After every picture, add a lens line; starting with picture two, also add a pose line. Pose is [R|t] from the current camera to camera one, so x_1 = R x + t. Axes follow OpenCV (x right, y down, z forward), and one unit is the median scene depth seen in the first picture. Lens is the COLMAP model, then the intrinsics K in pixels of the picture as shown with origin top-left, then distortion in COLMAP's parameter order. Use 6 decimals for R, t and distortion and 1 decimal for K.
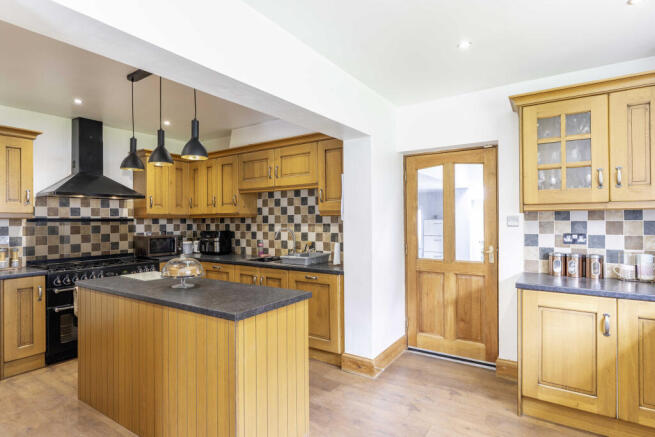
lens RADIAL K [[335.4, 0, 325.6], [0, 335.4, 218.4], [0, 0, 1]] dist [-0.005661, 0.000080]
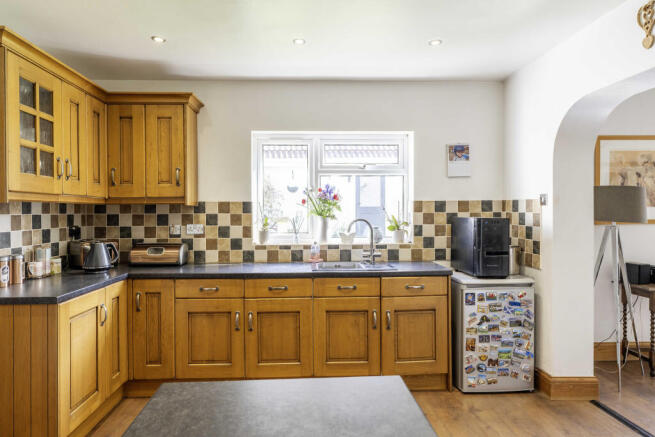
lens RADIAL K [[426.0, 0, 328.5], [0, 426.0, 213.6], [0, 0, 1]] dist [-0.003386, 0.000033]
pose [[-0.626575, -0.000186, 0.779361, -0.440326], [0.003484, 0.999989, 0.003039, 0.001893], [-0.779353, 0.004620, -0.626568, 0.897692]]
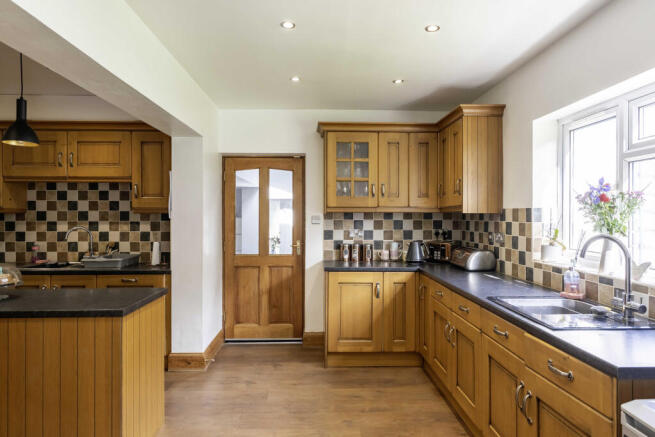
lens RADIAL K [[395.1, 0, 311.2], [0, 395.1, 216.8], [0, 0, 1]] dist [-0.025290, -0.001325]
pose [[0.818390, 0.008332, 0.574602, -0.289458], [-0.010579, 0.999944, 0.000568, -0.003981], [-0.574565, -0.006544, 0.818433, -0.185323]]
